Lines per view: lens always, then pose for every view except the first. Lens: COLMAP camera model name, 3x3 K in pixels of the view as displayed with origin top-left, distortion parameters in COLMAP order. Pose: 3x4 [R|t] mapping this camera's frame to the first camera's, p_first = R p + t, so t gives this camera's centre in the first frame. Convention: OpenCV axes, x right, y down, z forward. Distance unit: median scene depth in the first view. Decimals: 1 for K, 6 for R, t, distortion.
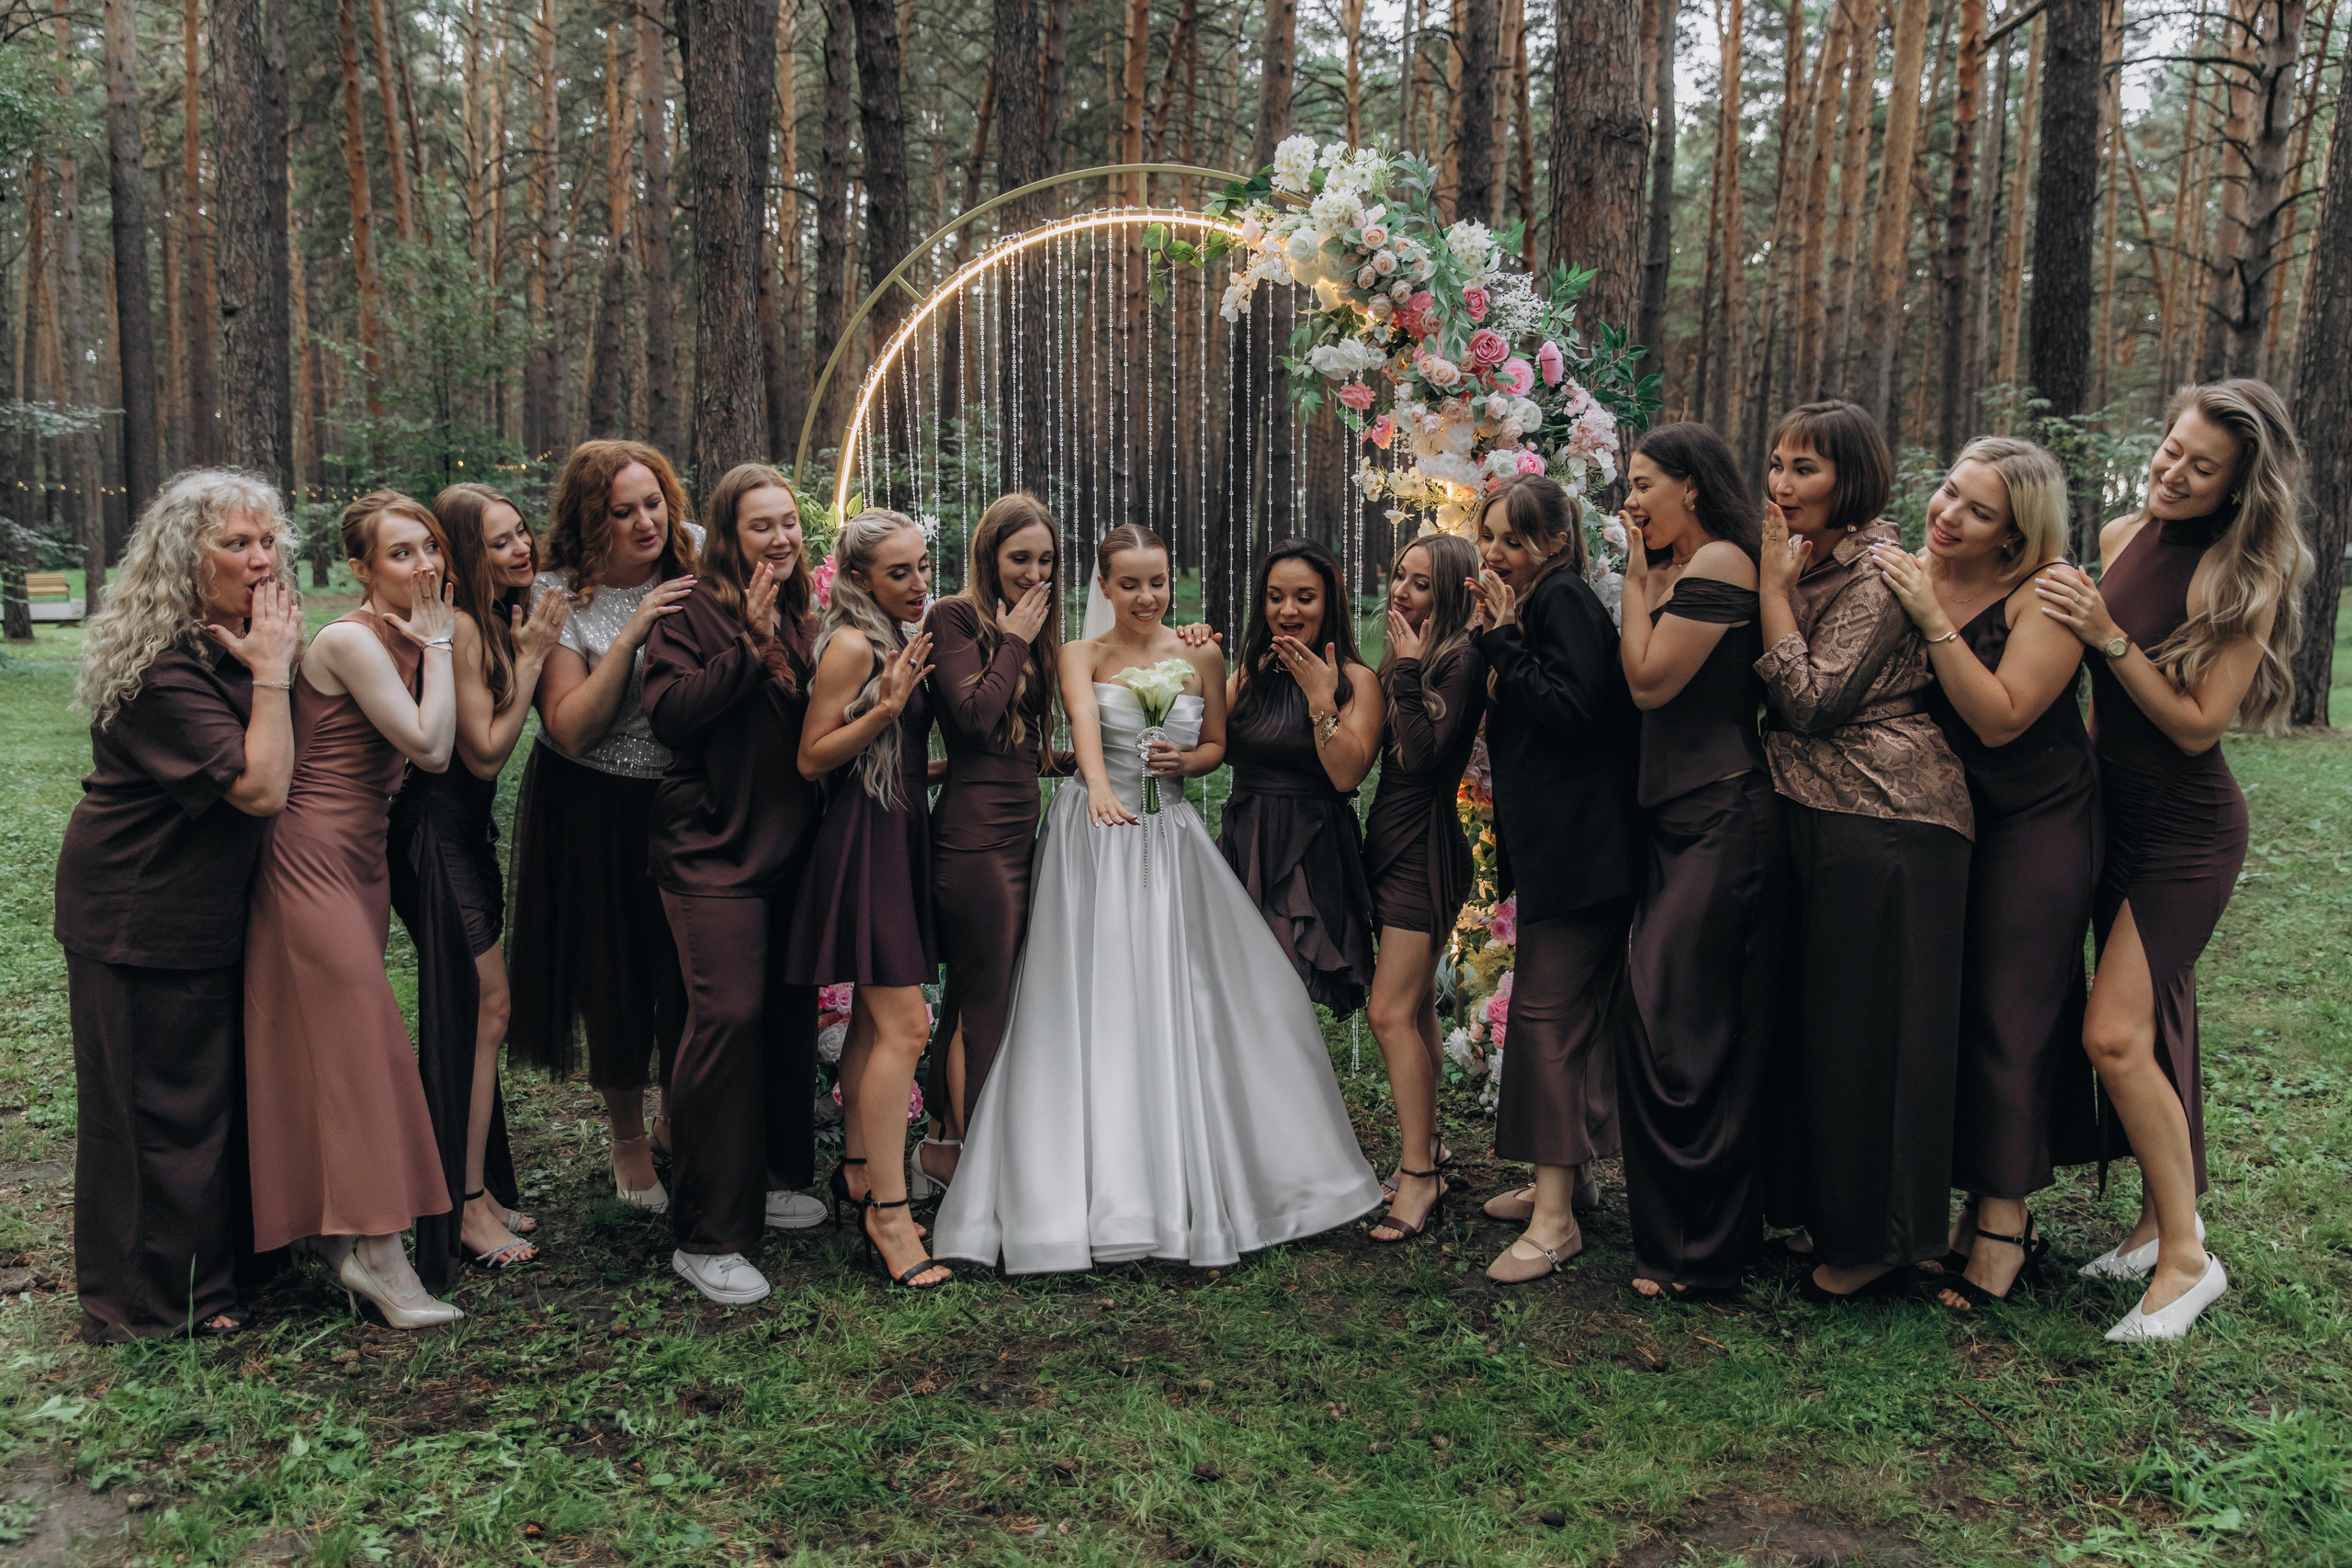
lens RADIAL K [[1899.5, 0, 1178.2], [0, 1899.5, 787.4], [0, 0, 1]] dist [0.020809, 0.012540]
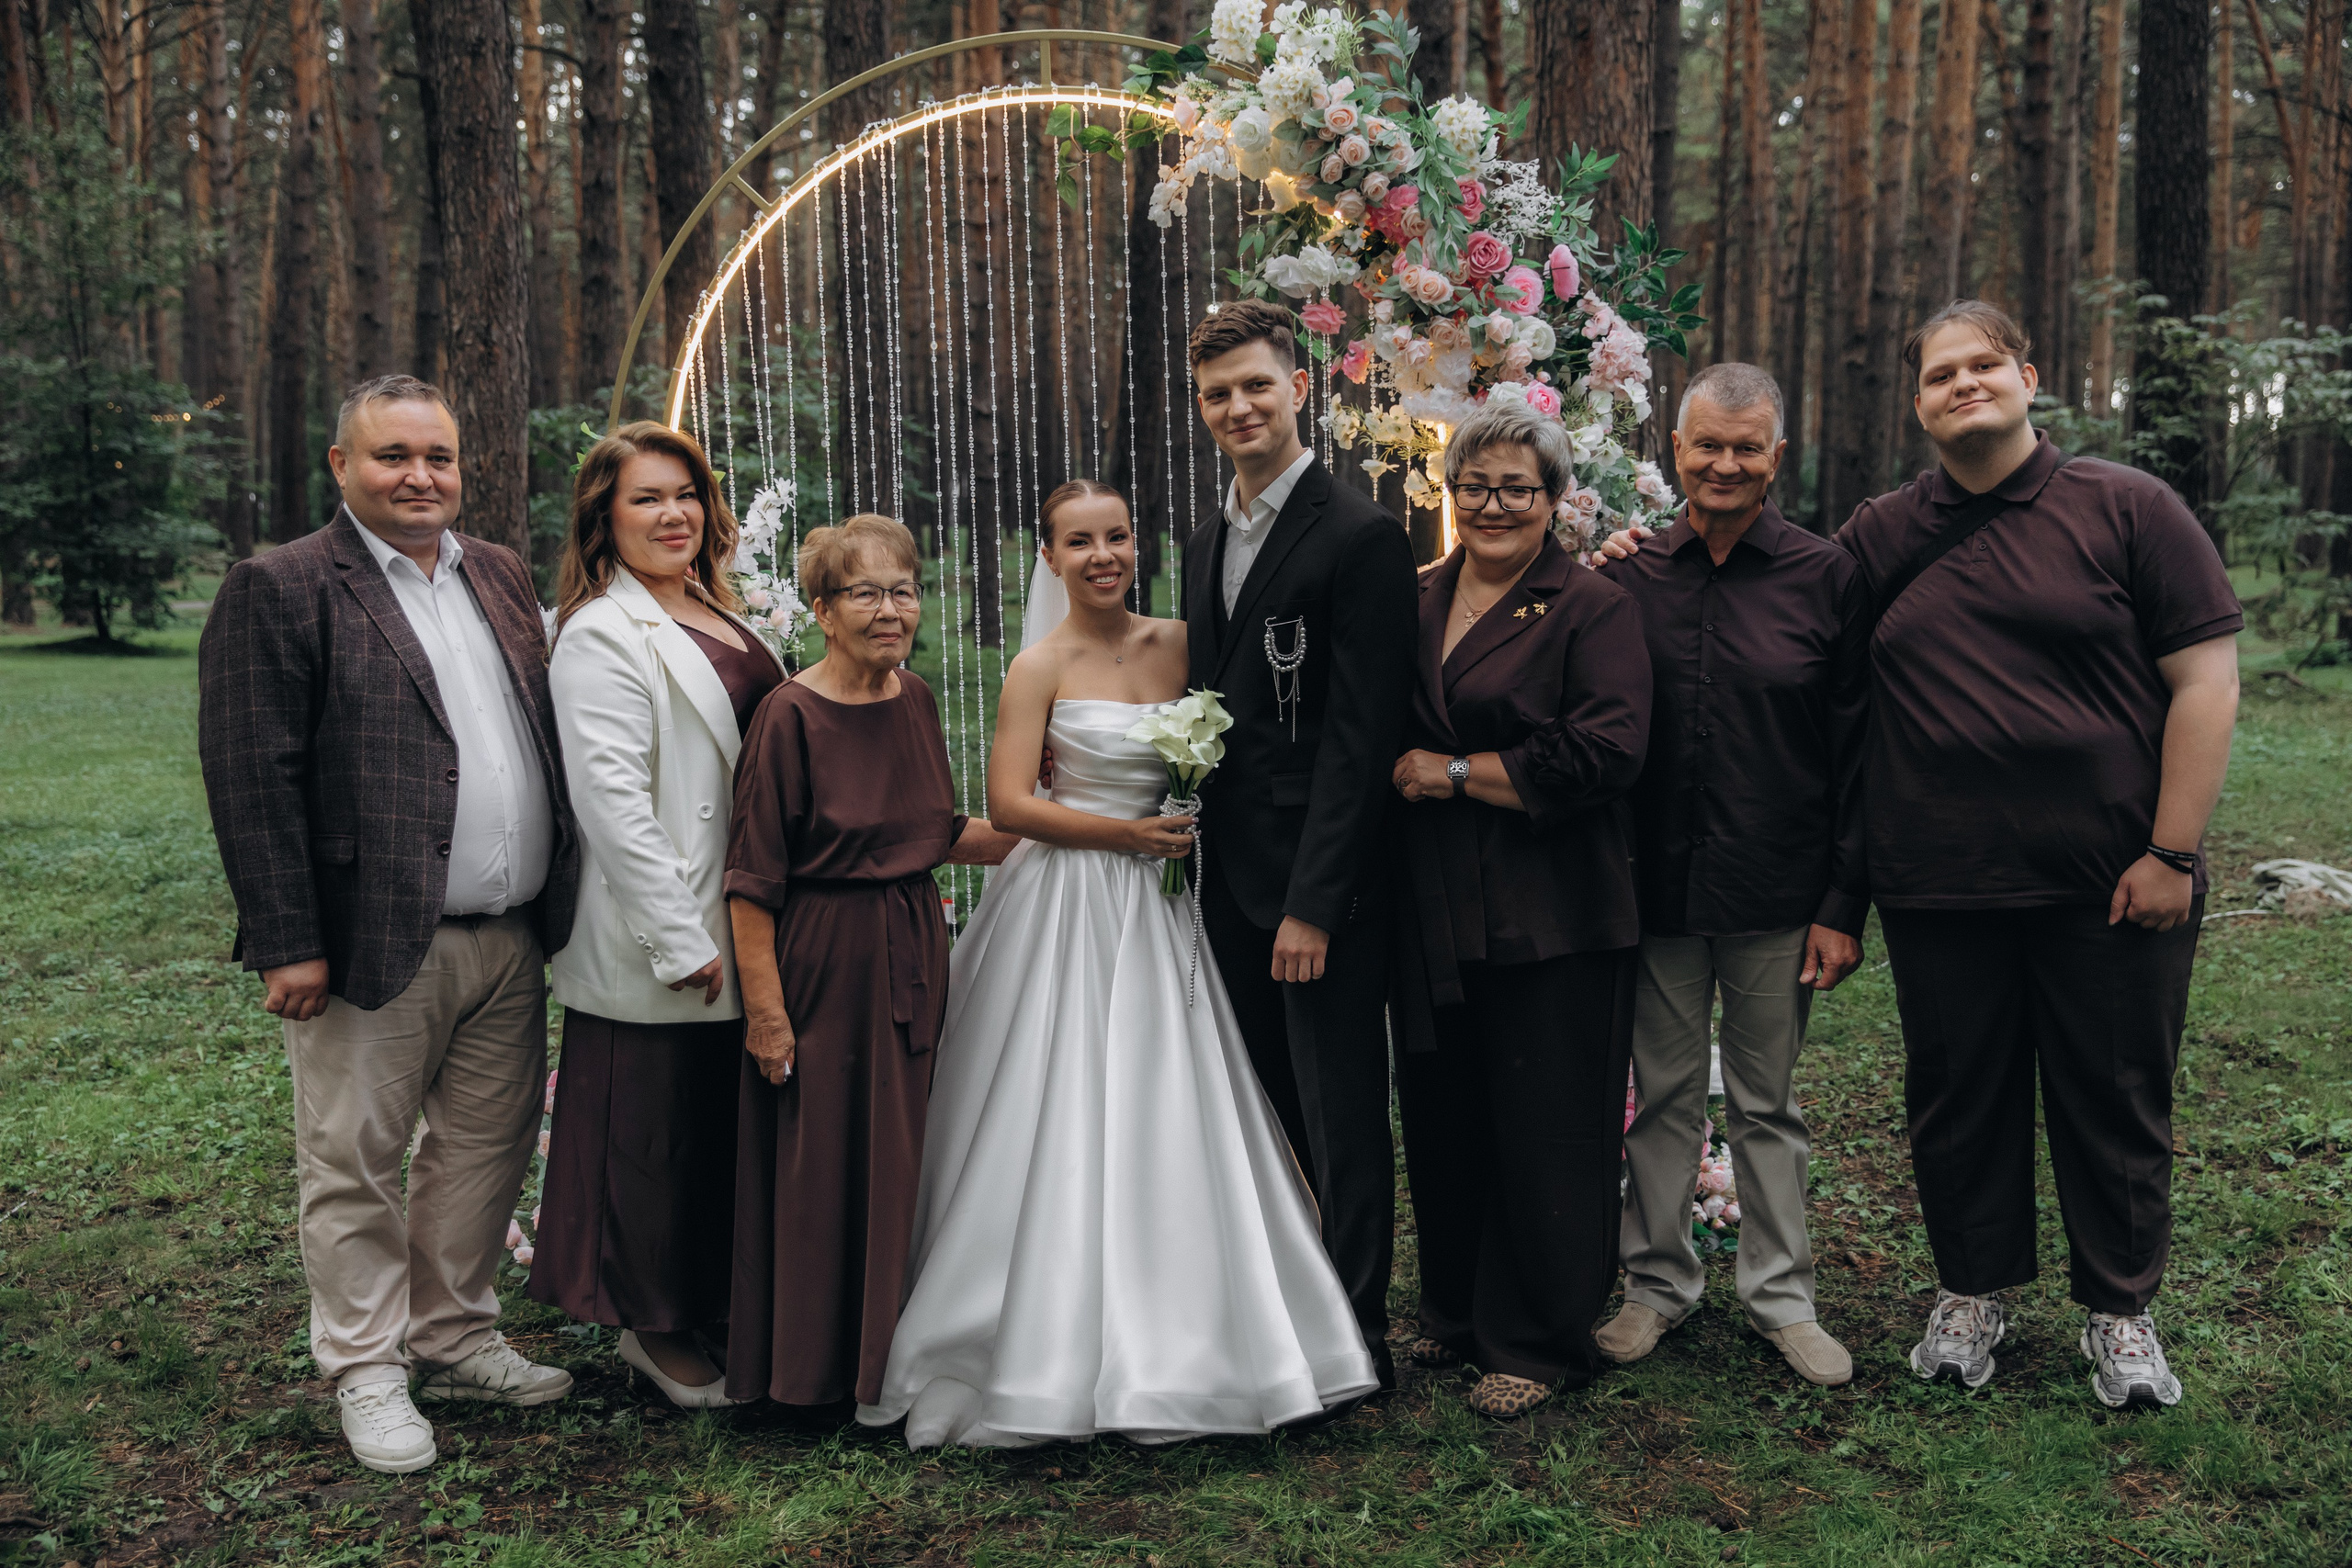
lens RADIAL K [[2479.0, 0, 1179.8], [0, 2479.0, 789.3], [0, 0, 1]] dist [0.024987, 0.000000]
pose [[0.998379, -0.028304, 0.049385, -0.004583], [0.028803, 0.999541, -0.009432, -0.000214], [-0.049095, 0.010839, 0.998735, -0.005962]]
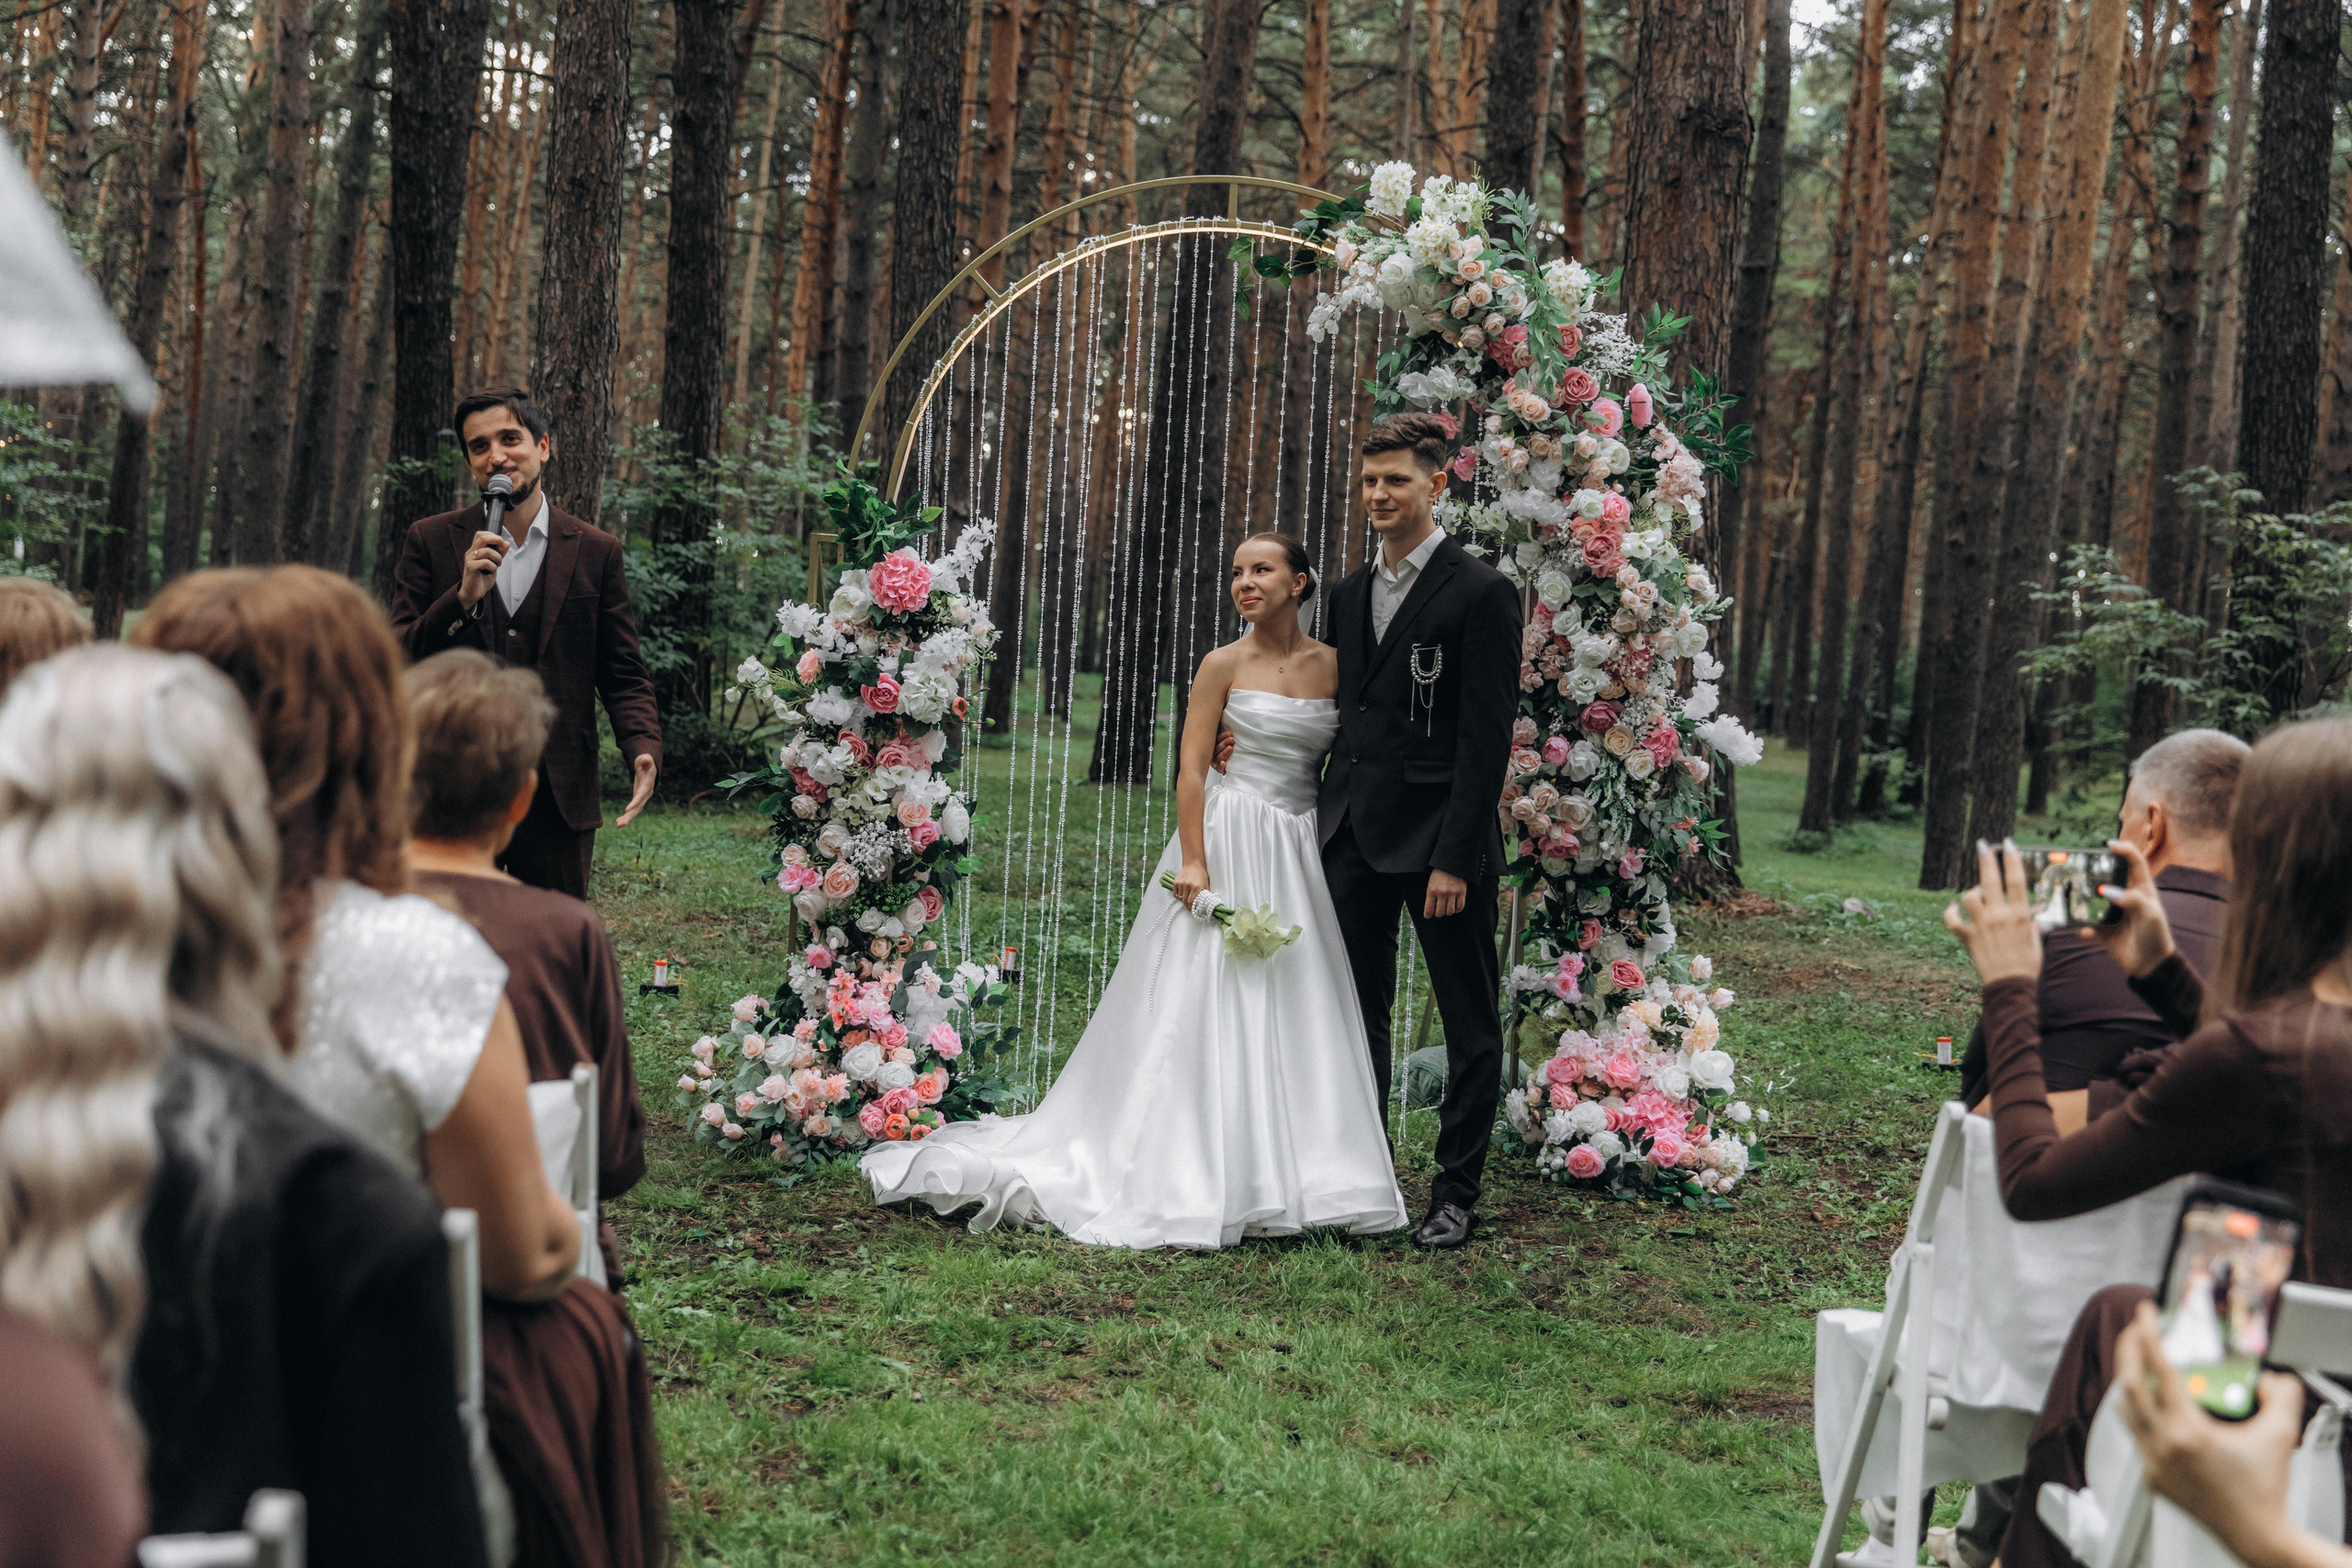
lens RADIAL K [[3196.0, 0, 1172.1], [0, 3196.0, 783.0], [0, 0, 1]] dist [0.010354, 0.000000]
pose [[0.995854, 0.059397, 0.068898, -0.029517], [-0.053262, 0.994722, -0.087704, 0.025675], [-0.073744, 0.083671, 0.993761, -0.121228]]
